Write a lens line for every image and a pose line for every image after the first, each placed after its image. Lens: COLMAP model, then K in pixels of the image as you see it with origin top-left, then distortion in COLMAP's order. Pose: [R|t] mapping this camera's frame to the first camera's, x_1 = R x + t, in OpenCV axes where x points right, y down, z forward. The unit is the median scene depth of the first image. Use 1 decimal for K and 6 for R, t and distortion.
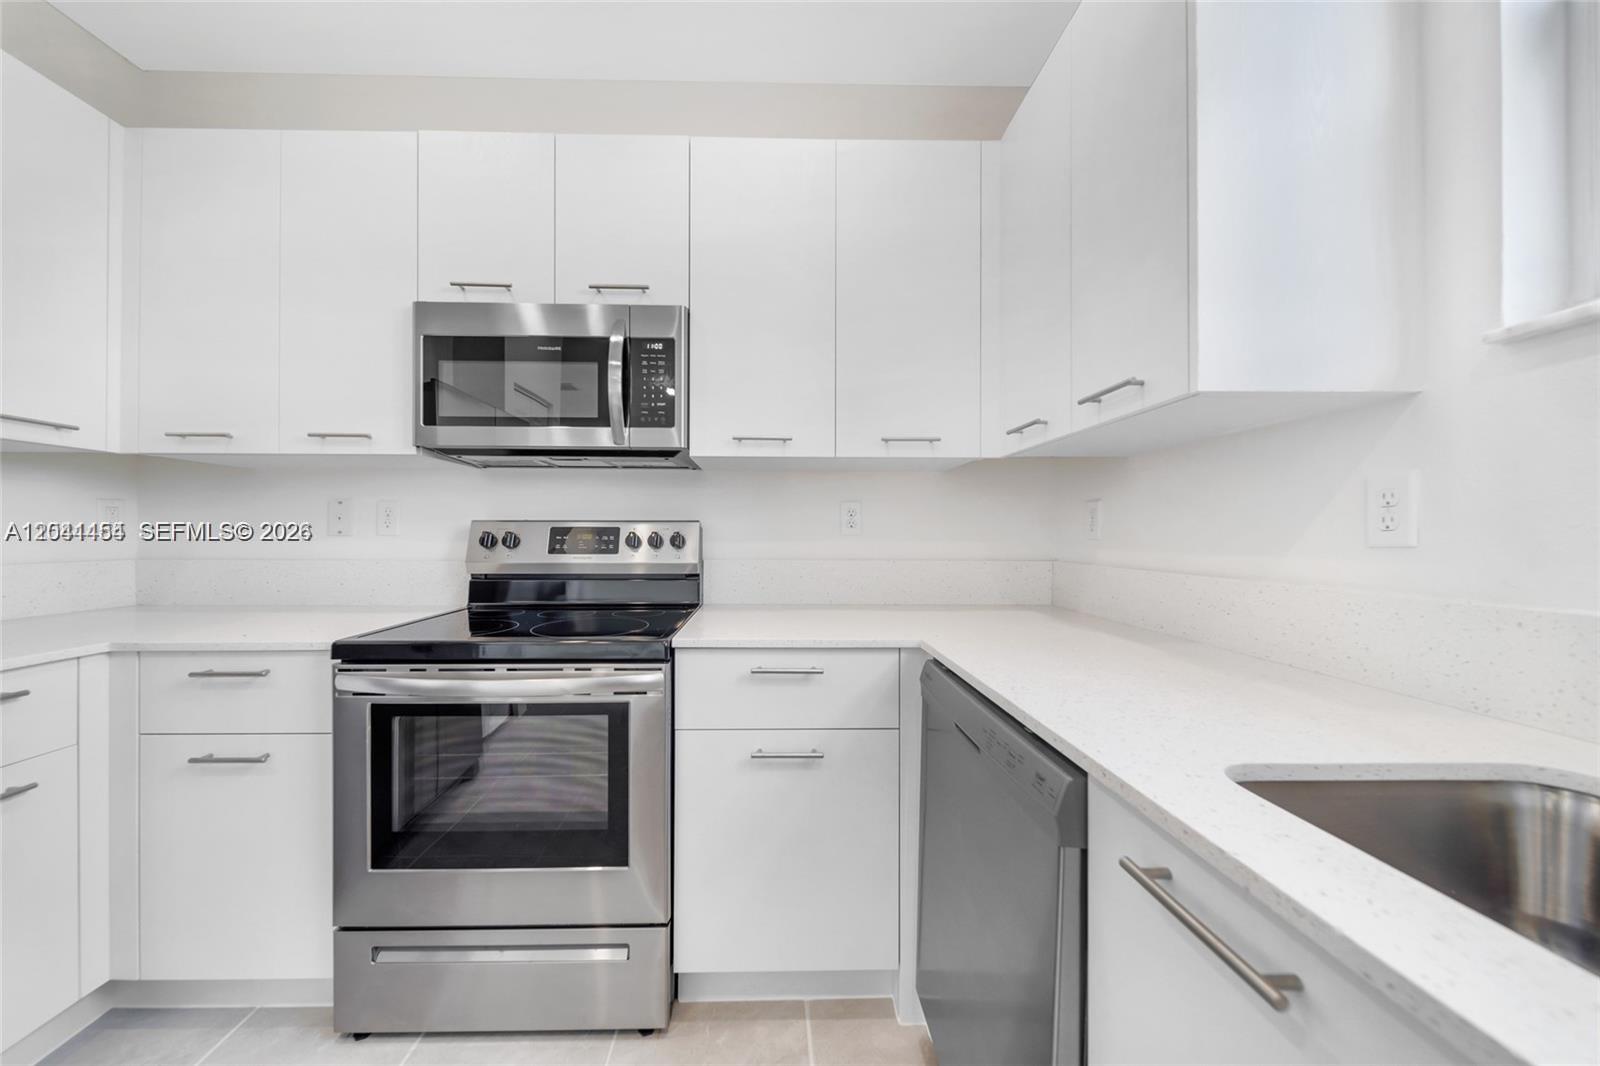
lens RADIAL K [[551.0, 0, 785.3], [0, 551.0, 528.9], [0, 0, 1]] dist [0.002110, -0.001066]
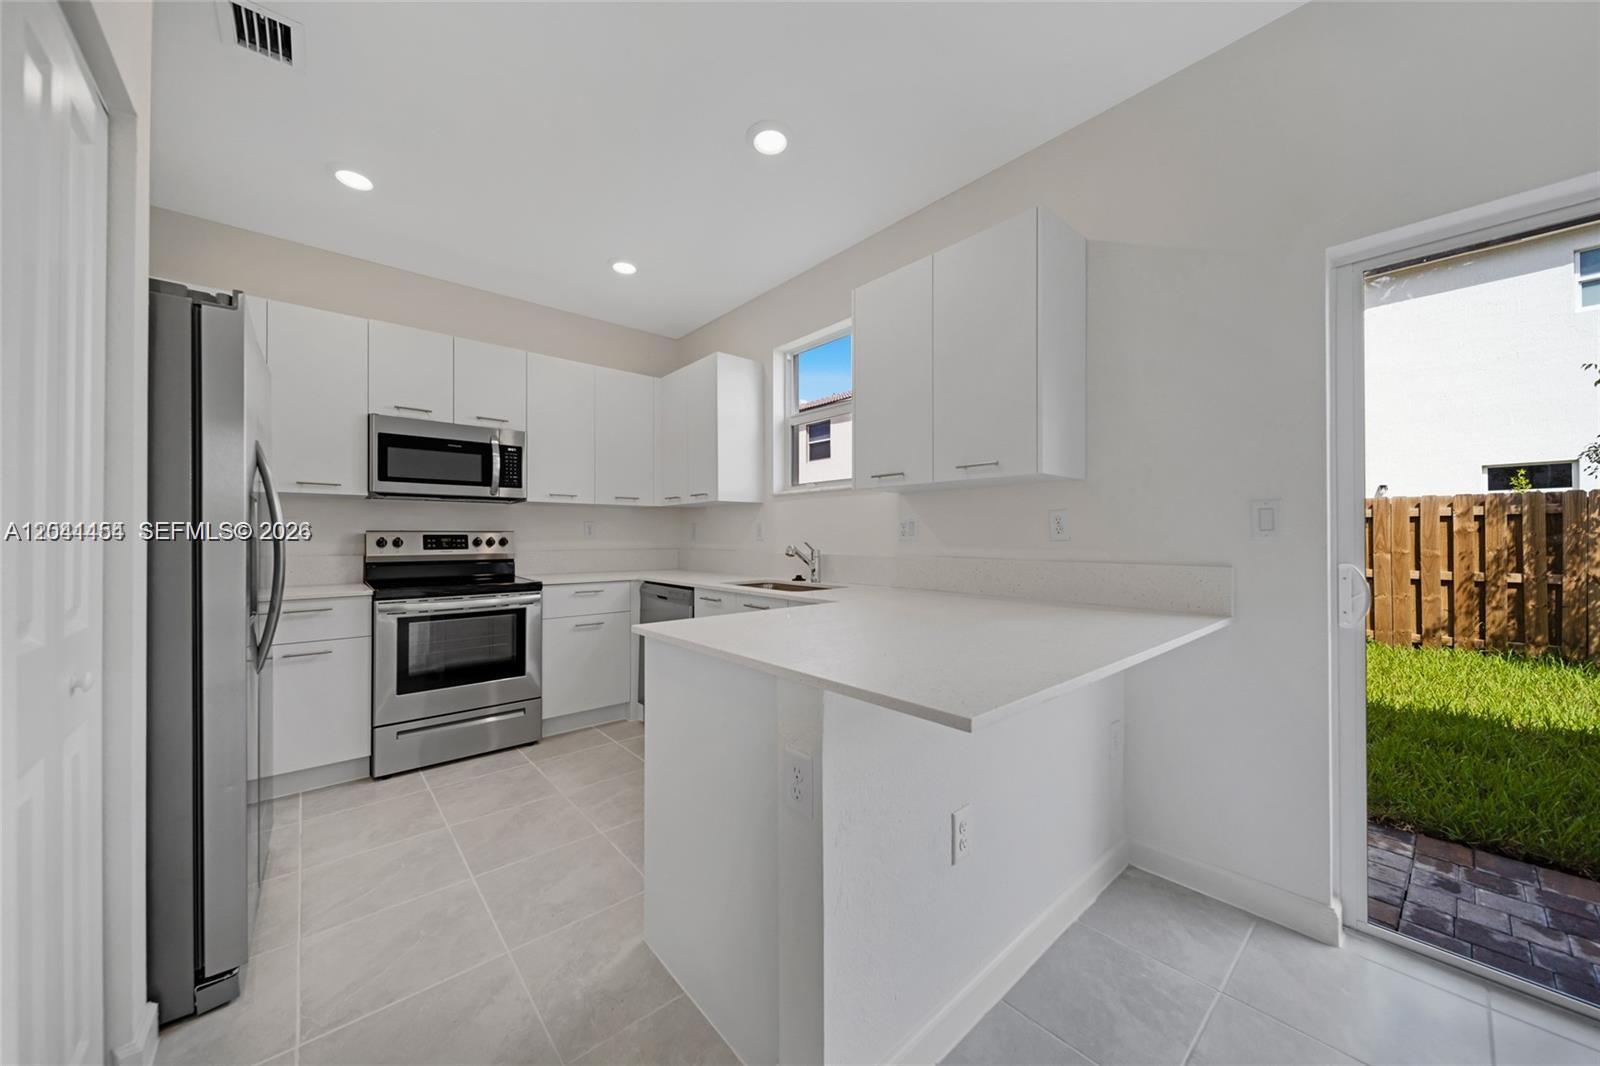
lens RADIAL K [[551.0, 0, 784.1], [0, 551.0, 534.2], [0, 0, 1]] dist [0.002110, -0.001066]
pose [[0.781162, 0.000045, 0.624328, -0.733928], [-0.000843, 0.999999, 0.000982, -0.009177], [-0.624328, -0.001293, 0.781162, -1.293911]]
